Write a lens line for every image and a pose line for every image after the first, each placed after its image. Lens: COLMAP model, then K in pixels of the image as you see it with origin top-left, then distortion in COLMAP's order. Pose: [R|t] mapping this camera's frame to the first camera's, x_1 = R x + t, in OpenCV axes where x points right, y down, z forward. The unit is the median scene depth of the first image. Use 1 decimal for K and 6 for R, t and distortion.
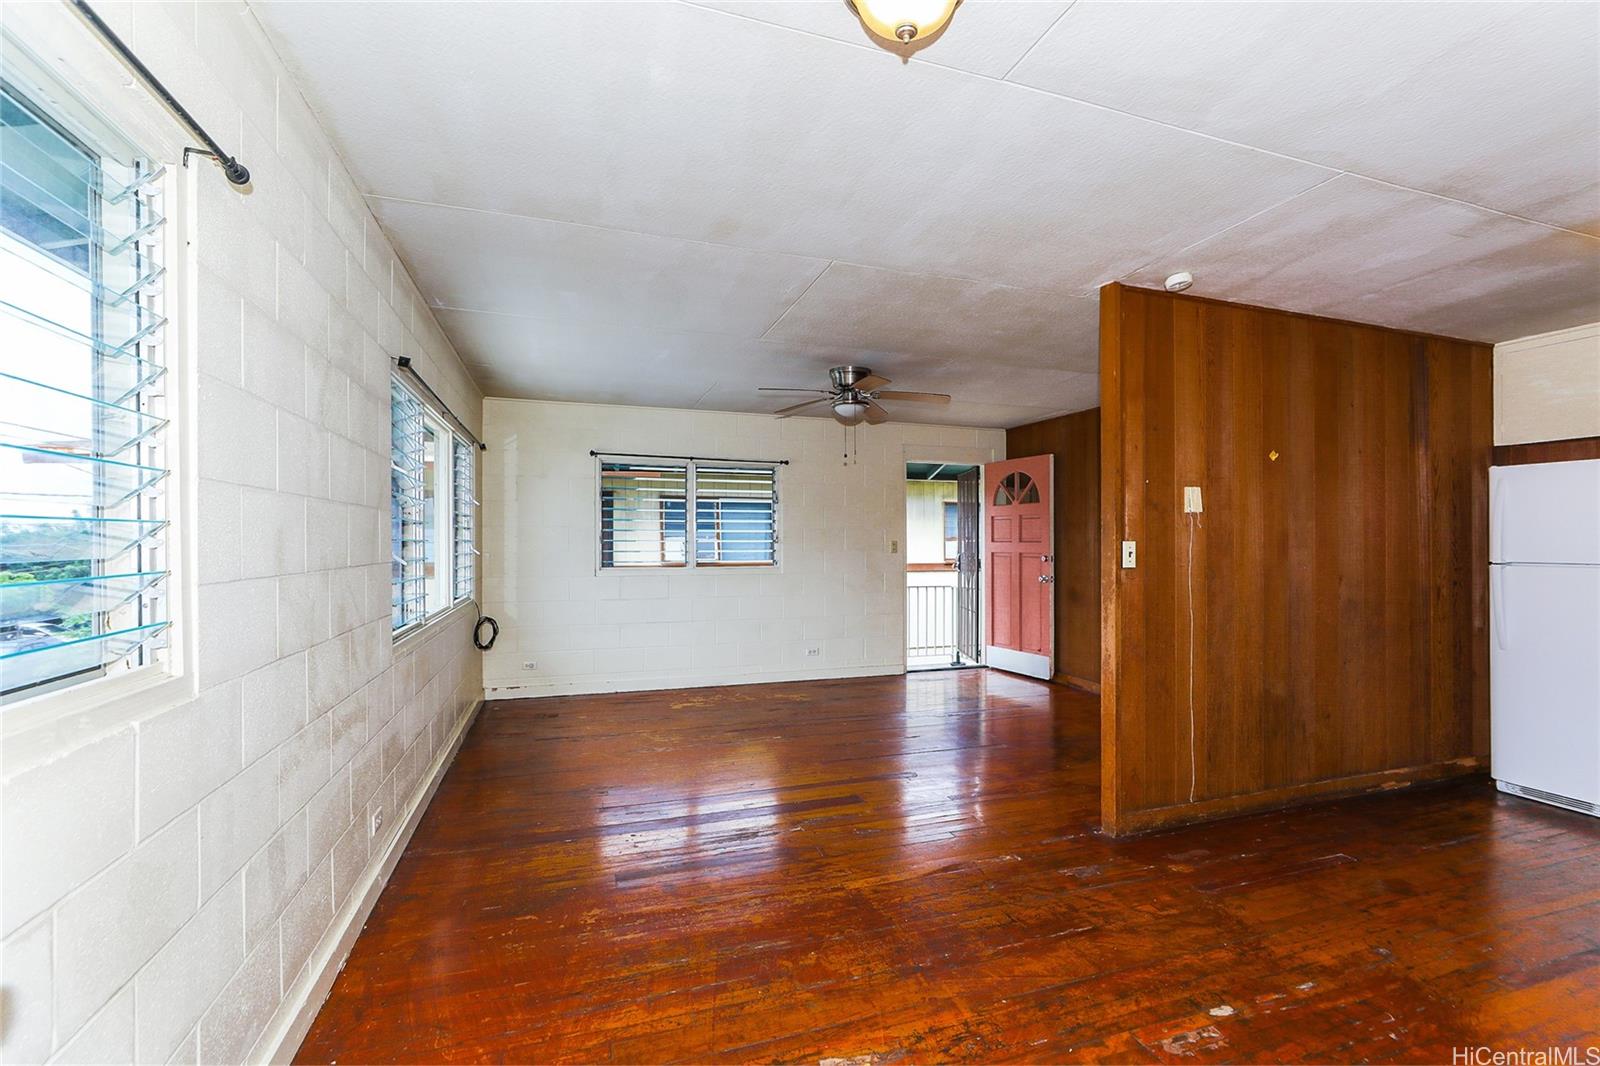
lens RADIAL K [[745.4, 0, 840.6], [0, 745.4, 533.7], [0, 0, 1]] dist [0.000194, 0.000044]
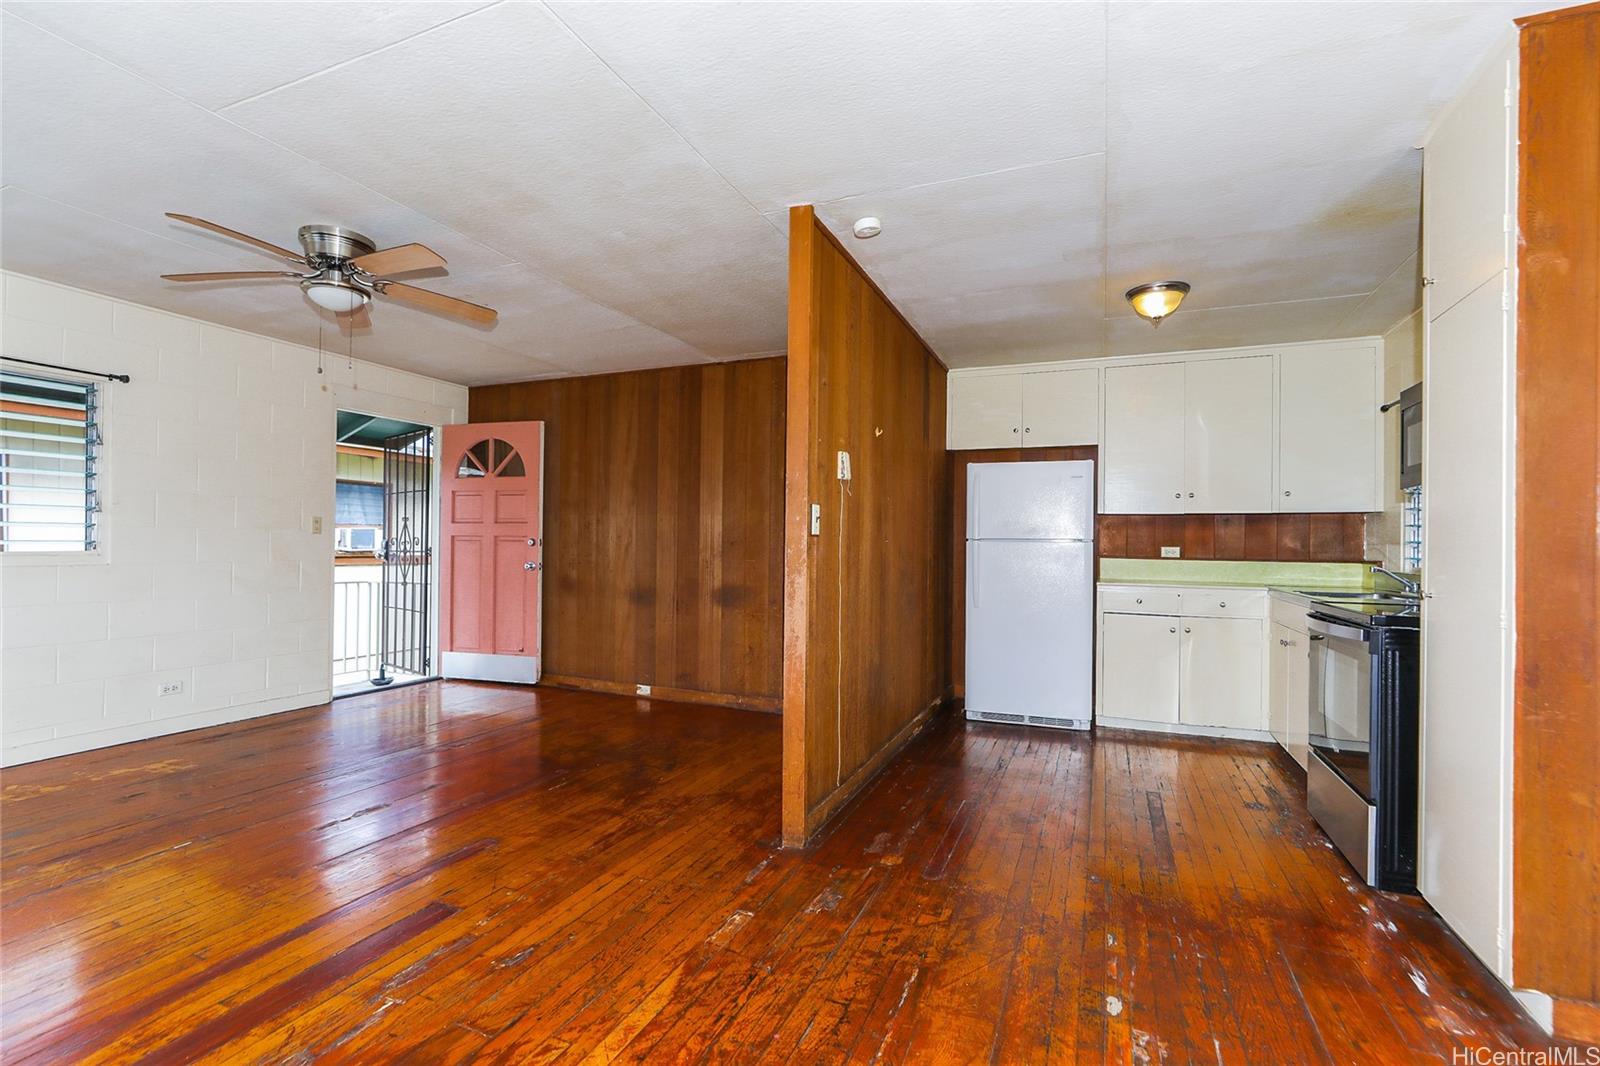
lens RADIAL K [[724.6, 0, 812.7], [0, 724.6, 533.2], [0, 0, 1]] dist [-0.015812, 0.000051]
pose [[0.679823, 0.017643, 0.733164, -0.115542], [-0.017261, 0.999819, -0.008055, 0.024464], [-0.733173, -0.007179, 0.680005, 0.204500]]
